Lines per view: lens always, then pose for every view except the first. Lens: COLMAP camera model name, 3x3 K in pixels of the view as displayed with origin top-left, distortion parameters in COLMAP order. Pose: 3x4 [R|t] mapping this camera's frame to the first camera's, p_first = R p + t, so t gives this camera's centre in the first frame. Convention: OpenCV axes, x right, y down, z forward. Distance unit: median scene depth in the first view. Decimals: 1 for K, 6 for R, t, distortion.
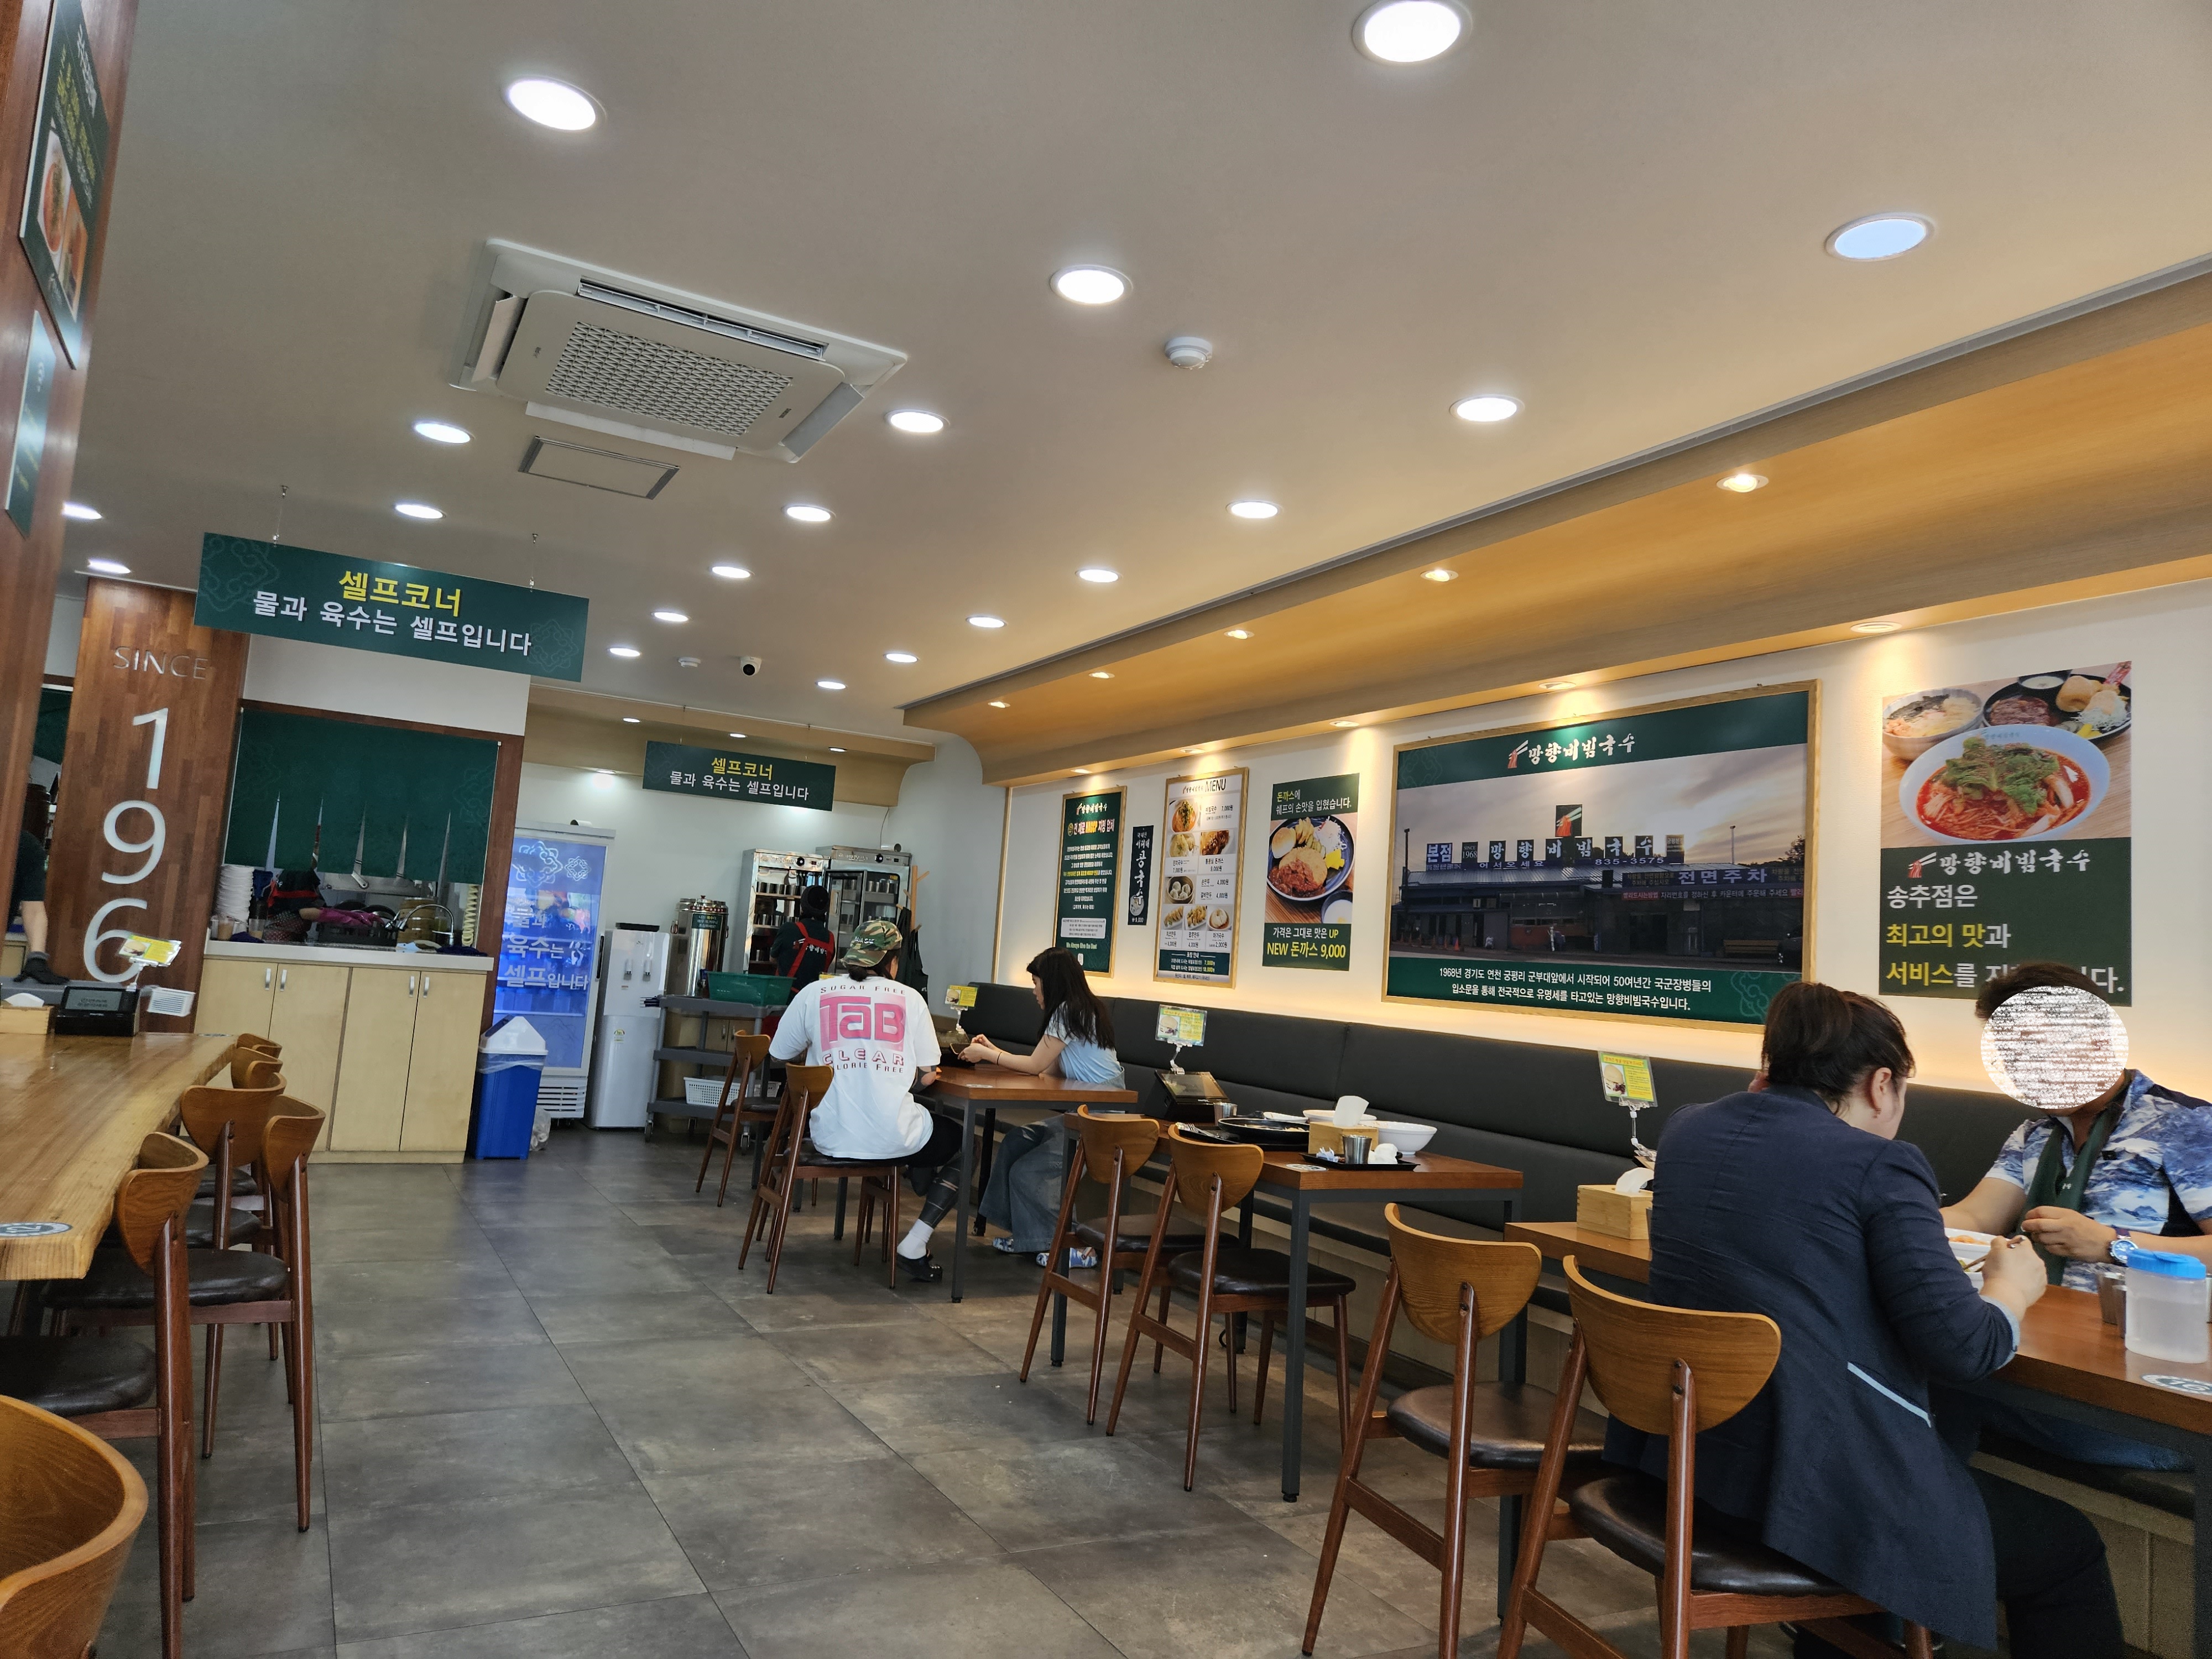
lens RADIAL K [[1471.5, 0, 1104.4], [0, 1471.5, 832.8], [0, 0, 1]] dist [0.037539, 0.001615]
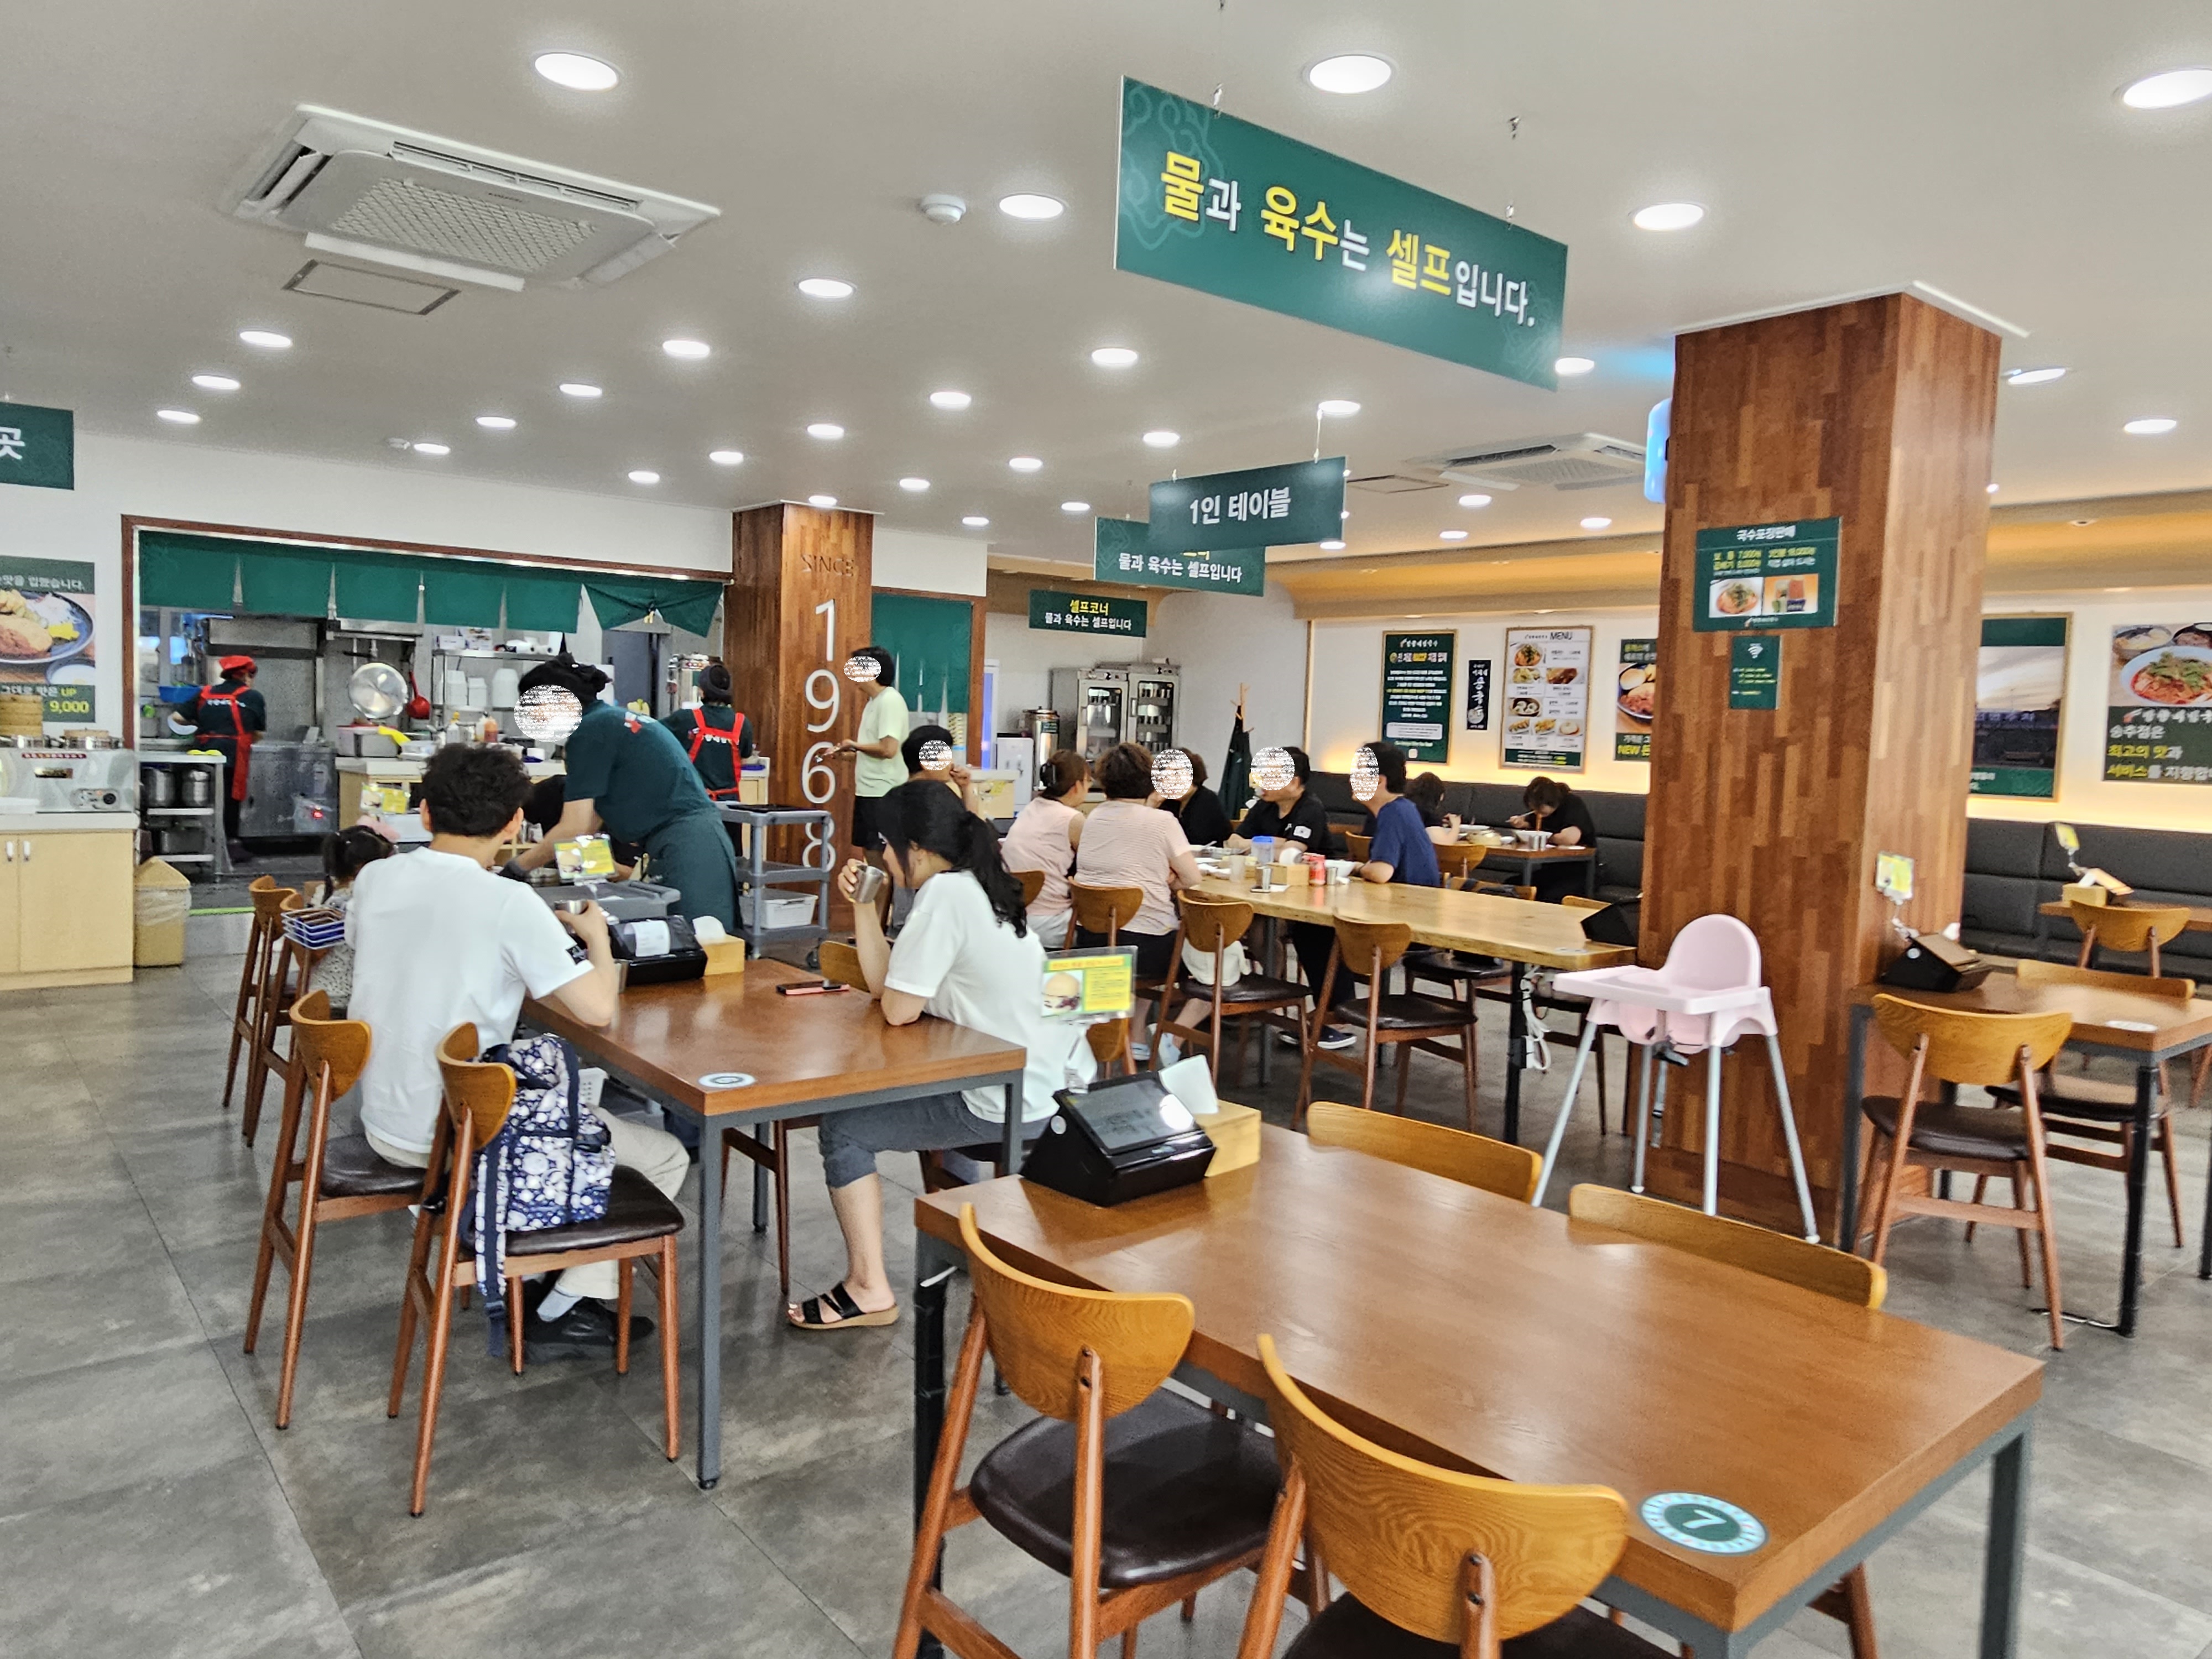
lens RADIAL K [[1514.4, 0, 1110.3], [0, 1514.4, 829.0], [0, 0, 1]] dist [0.003986, -0.000094]
pose [[0.981245, -0.050444, 0.186047, -0.651572], [0.016944, 0.983987, 0.177432, -0.118061], [-0.192019, -0.170952, 0.966387, -0.395153]]
